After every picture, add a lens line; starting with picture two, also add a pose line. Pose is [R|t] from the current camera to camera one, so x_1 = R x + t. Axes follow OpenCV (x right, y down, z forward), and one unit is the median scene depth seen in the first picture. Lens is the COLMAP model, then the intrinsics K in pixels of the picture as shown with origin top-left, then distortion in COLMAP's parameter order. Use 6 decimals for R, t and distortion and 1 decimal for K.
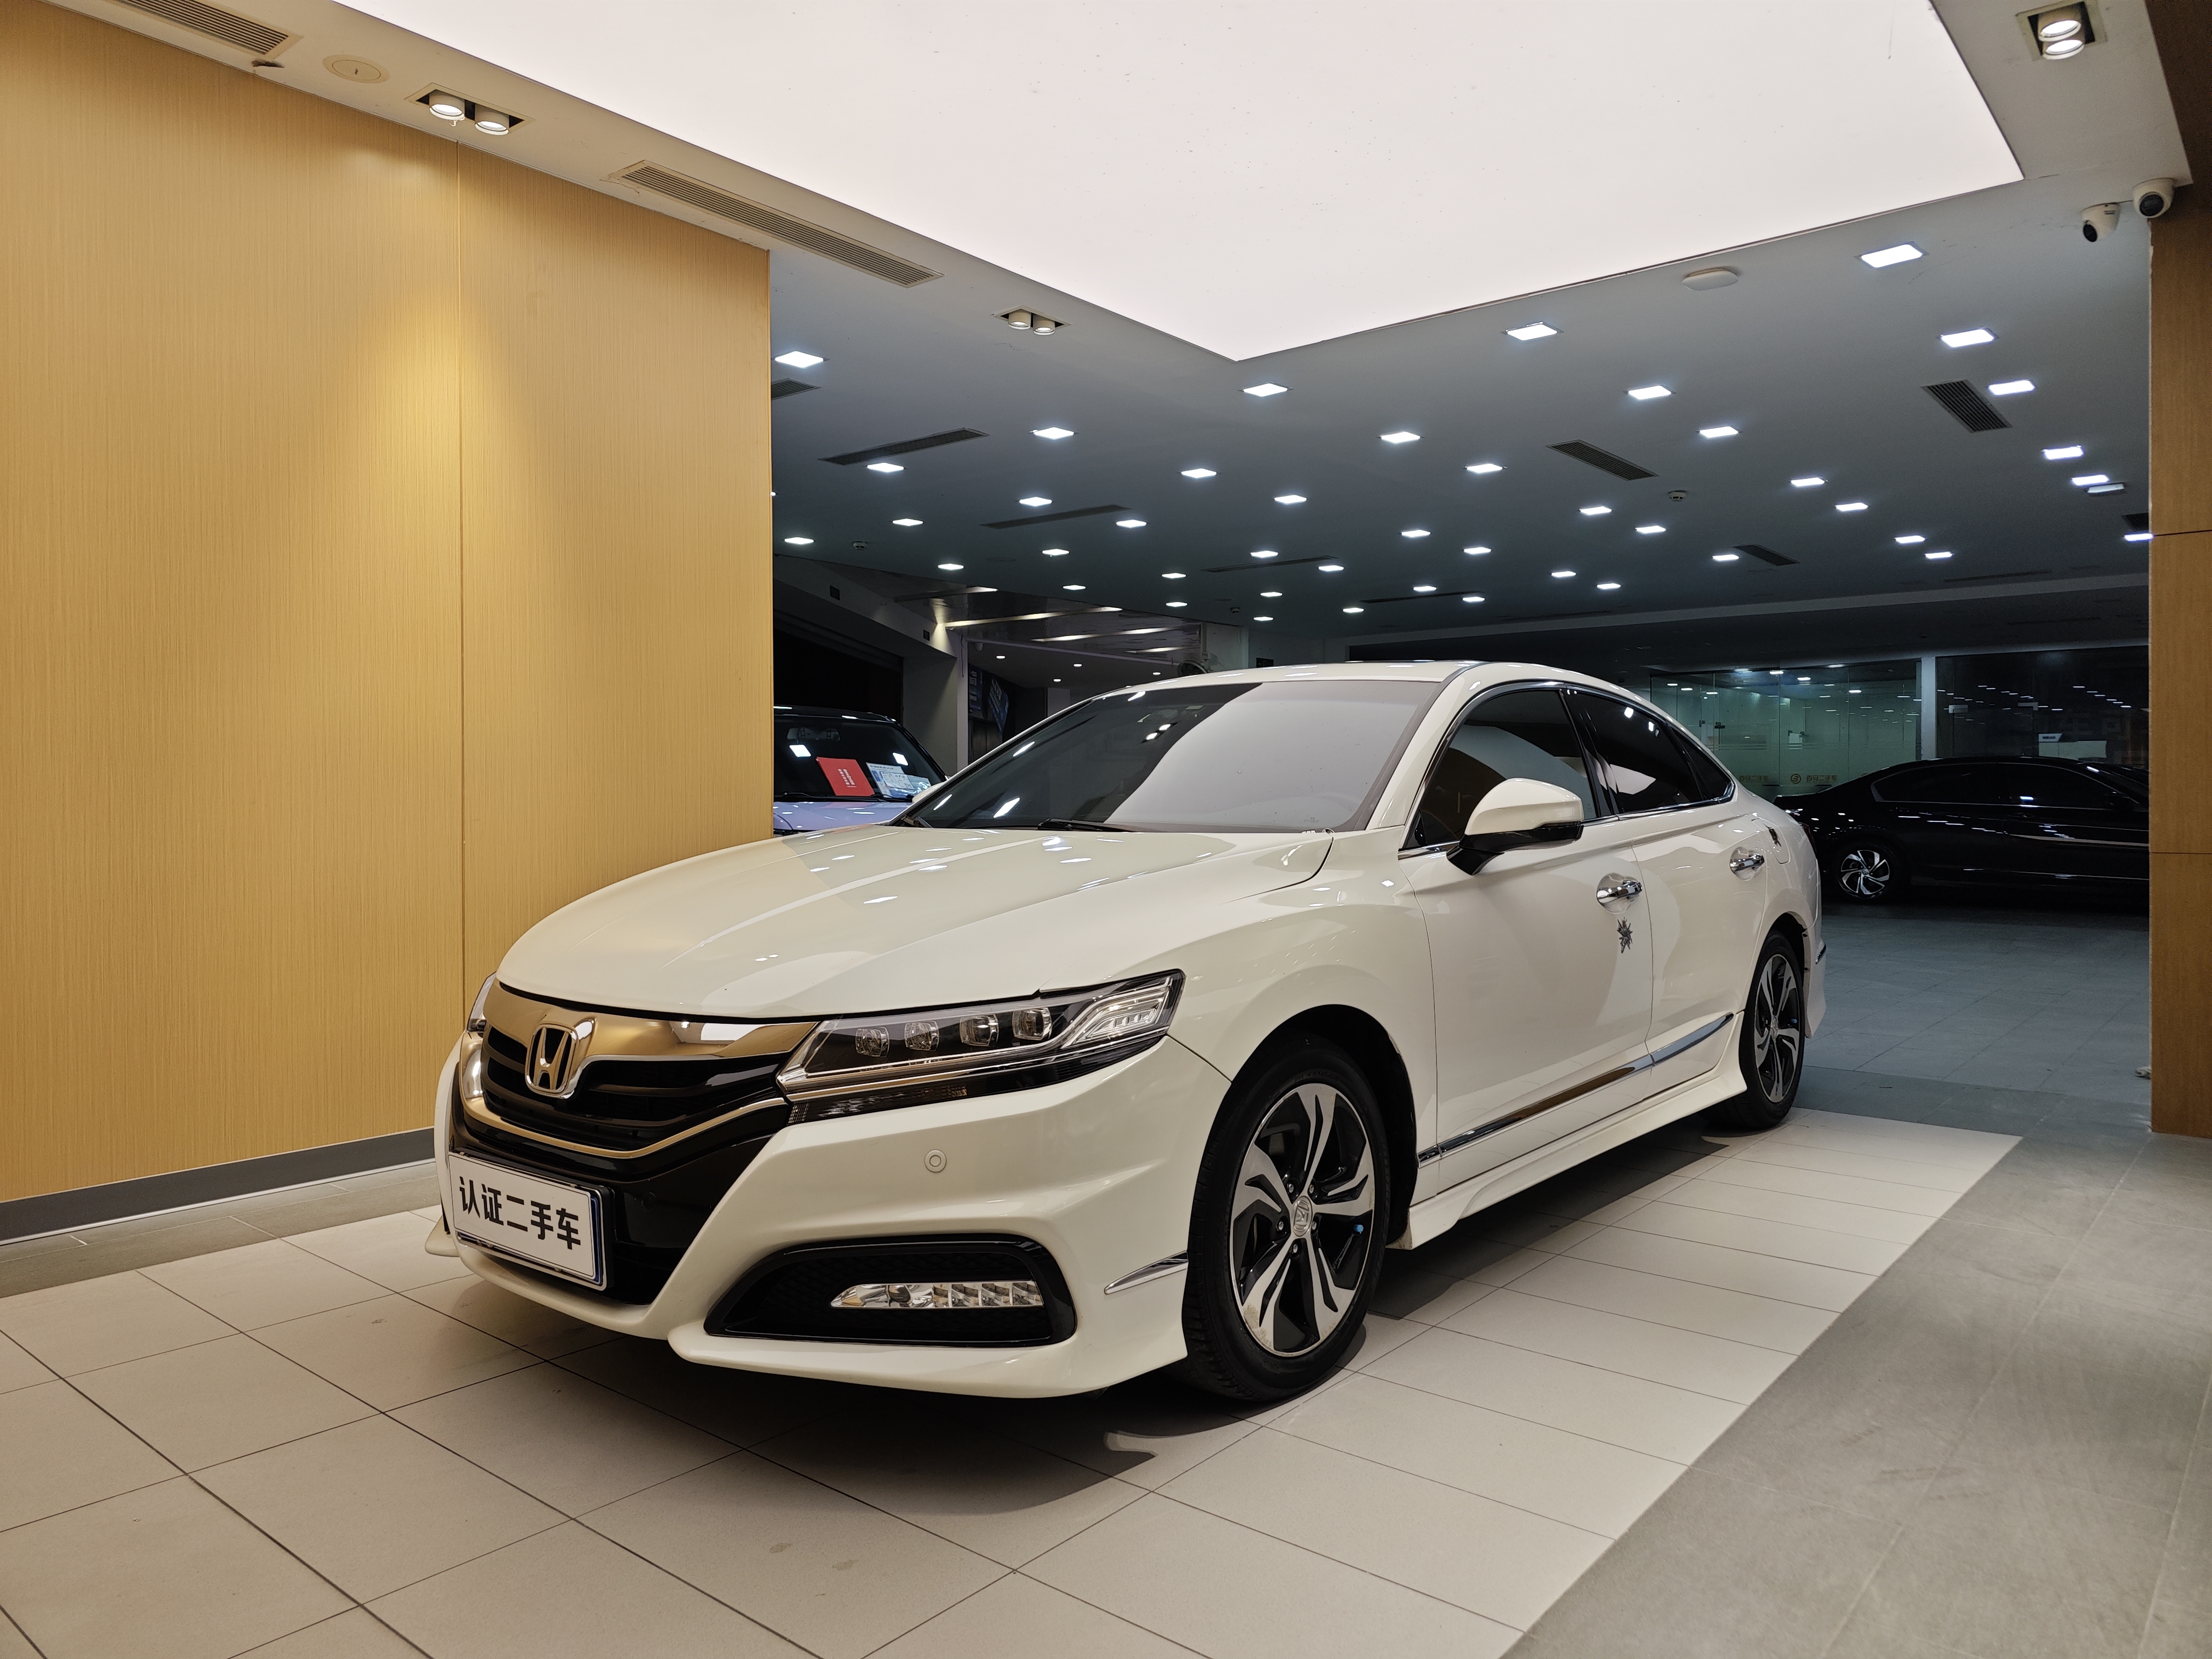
lens RADIAL K [[1505.6, 0, 1135.7], [0, 1505.6, 804.8], [0, 0, 1]] dist [0.028770, -0.022701]
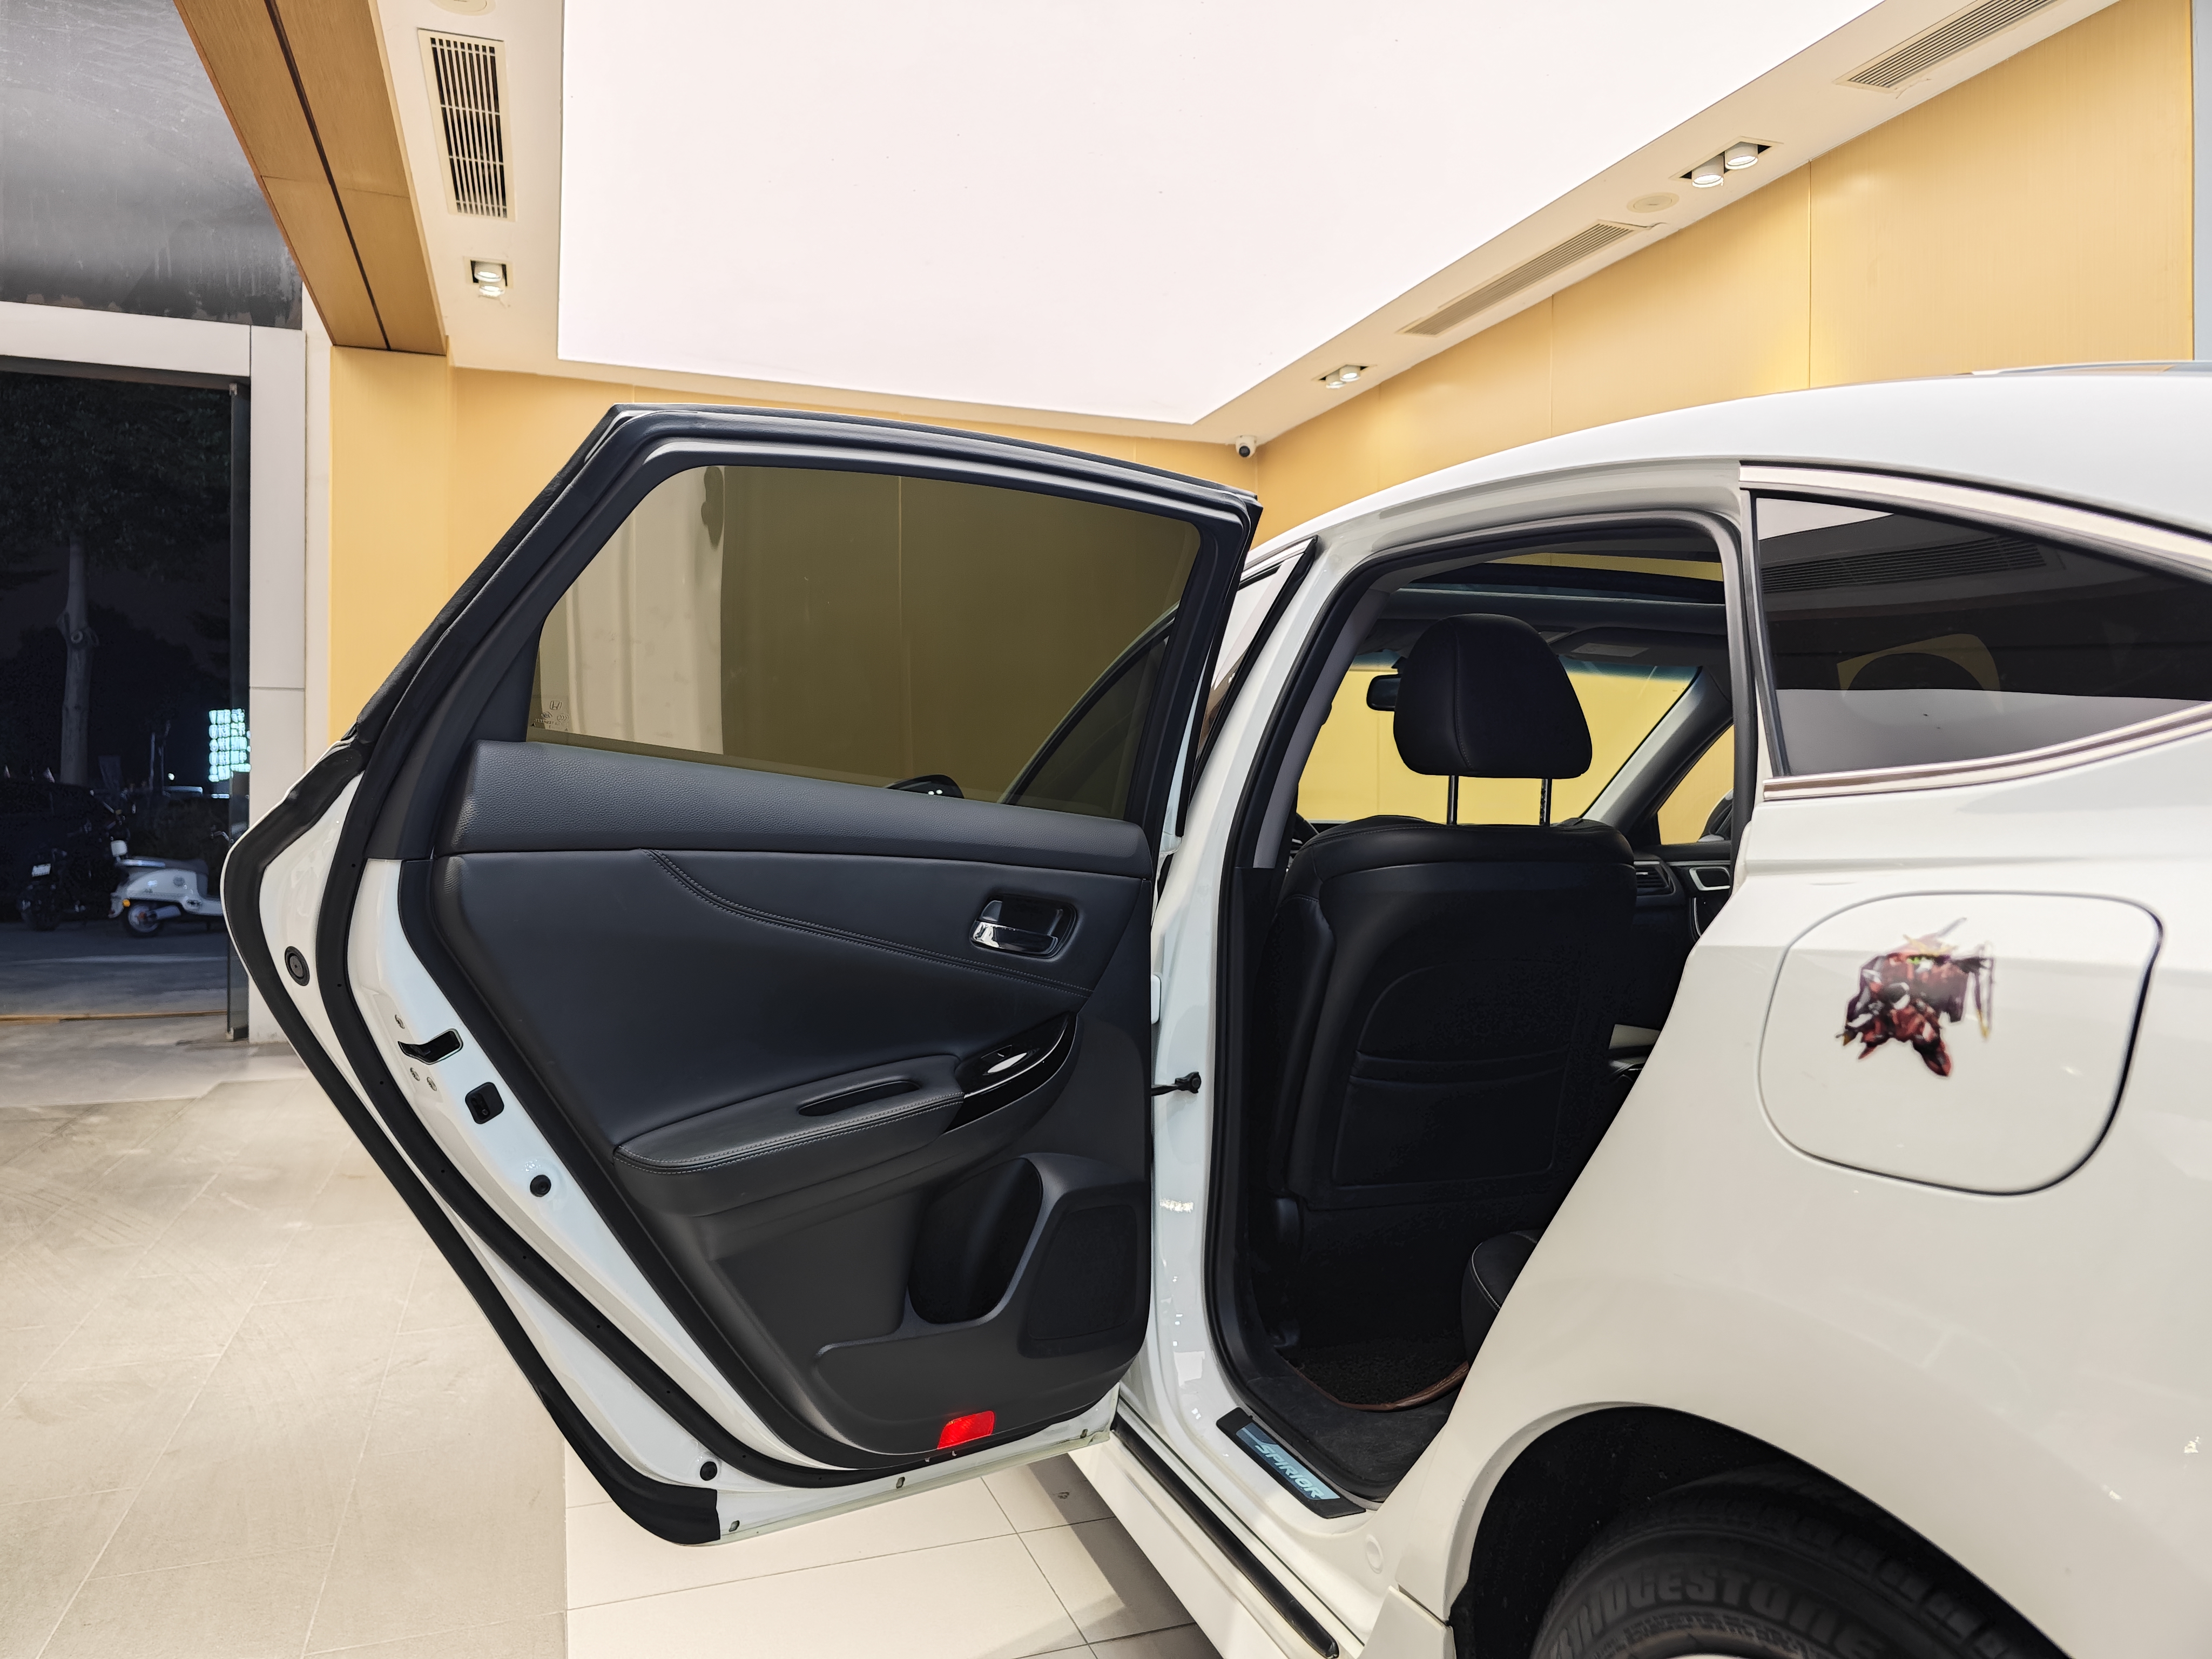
lens RADIAL K [[1505.6, 0, 1090.8], [0, 1505.6, 819.0], [0, 0, 1]] dist [0.028770, -0.022701]
pose [[-0.521292, 0.003273, -0.853372, 1.149448], [-0.002998, 0.999979, 0.005667, 0.000652], [0.853373, 0.005513, -0.521271, 1.919793]]
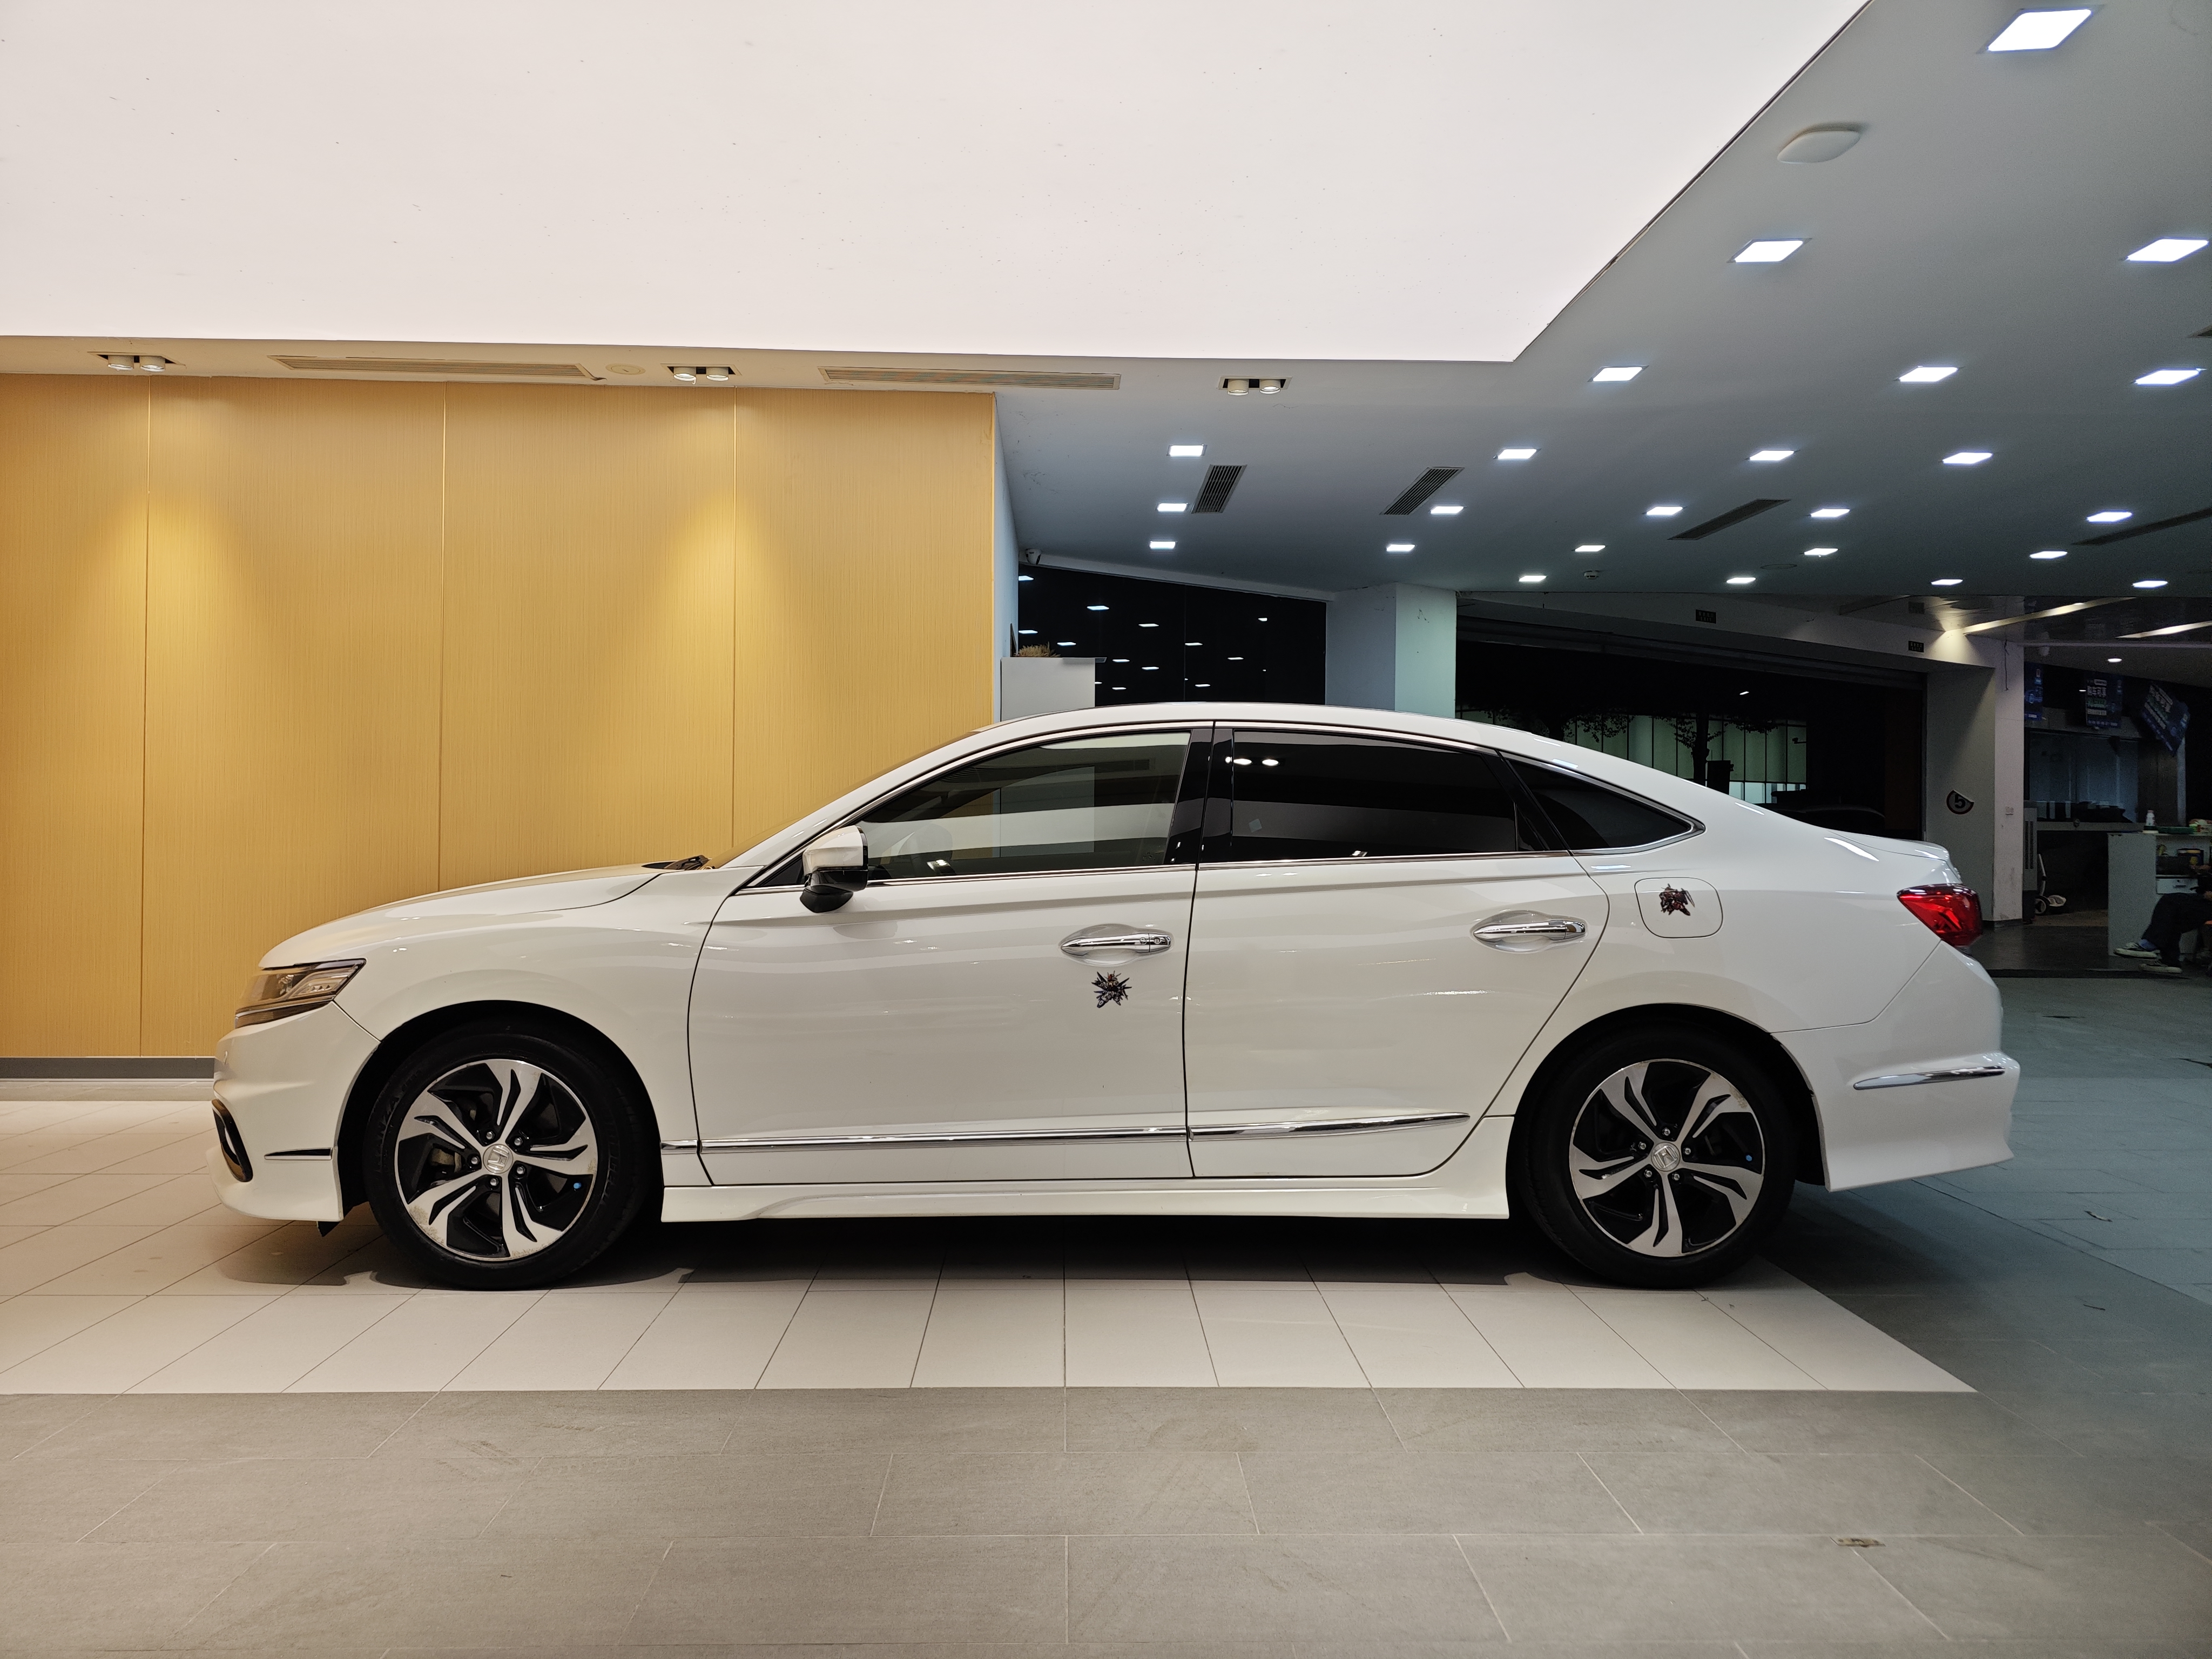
lens RADIAL K [[1505.6, 0, 1106.6], [0, 1505.6, 815.5], [0, 0, 1]] dist [0.028770, -0.022701]
pose [[0.649441, 0.001141, -0.760411, 1.537753], [-0.010528, 0.999917, -0.007492, -0.025868], [0.760339, 0.012871, 0.649398, 0.563905]]
